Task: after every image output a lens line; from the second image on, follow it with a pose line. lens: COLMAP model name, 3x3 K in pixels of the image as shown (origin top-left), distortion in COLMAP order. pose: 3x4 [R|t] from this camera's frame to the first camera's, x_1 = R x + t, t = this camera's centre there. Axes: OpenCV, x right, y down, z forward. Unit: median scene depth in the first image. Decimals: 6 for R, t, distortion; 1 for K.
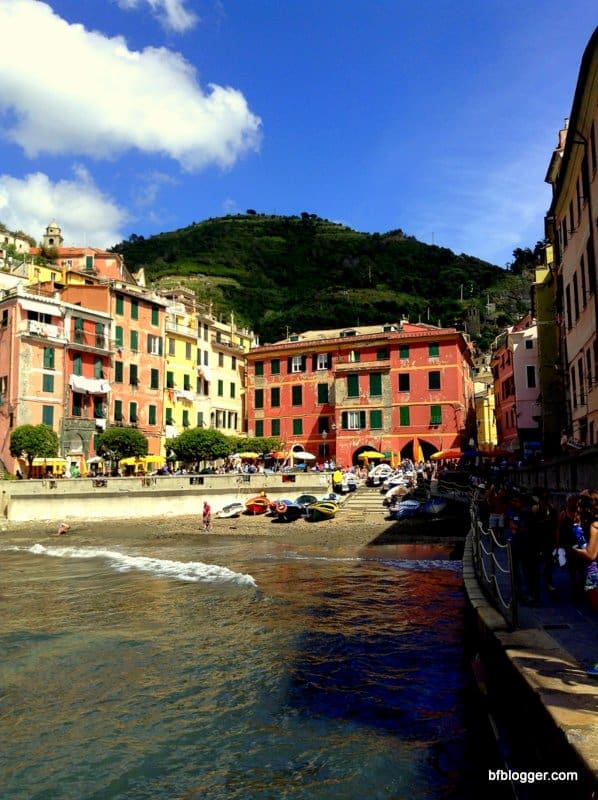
lens RADIAL K [[696.9, 0, 298.9], [0, 696.9, 397.4], [0, 0, 1]] dist [0.003029, 0.001243]
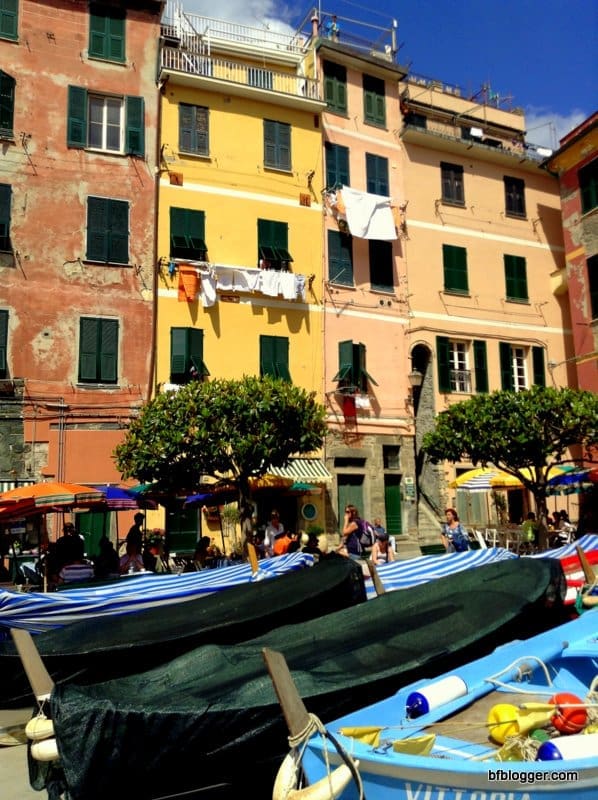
lens RADIAL K [[718.7, 0, 300.2], [0, 718.7, 399.2], [0, 0, 1]] dist [0.073980, -0.133965]
pose [[0.764026, -0.118014, -0.634300, 0.035433], [0.087494, 0.992999, -0.079363, 0.065792], [0.639225, 0.005138, 0.769002, 0.719942]]
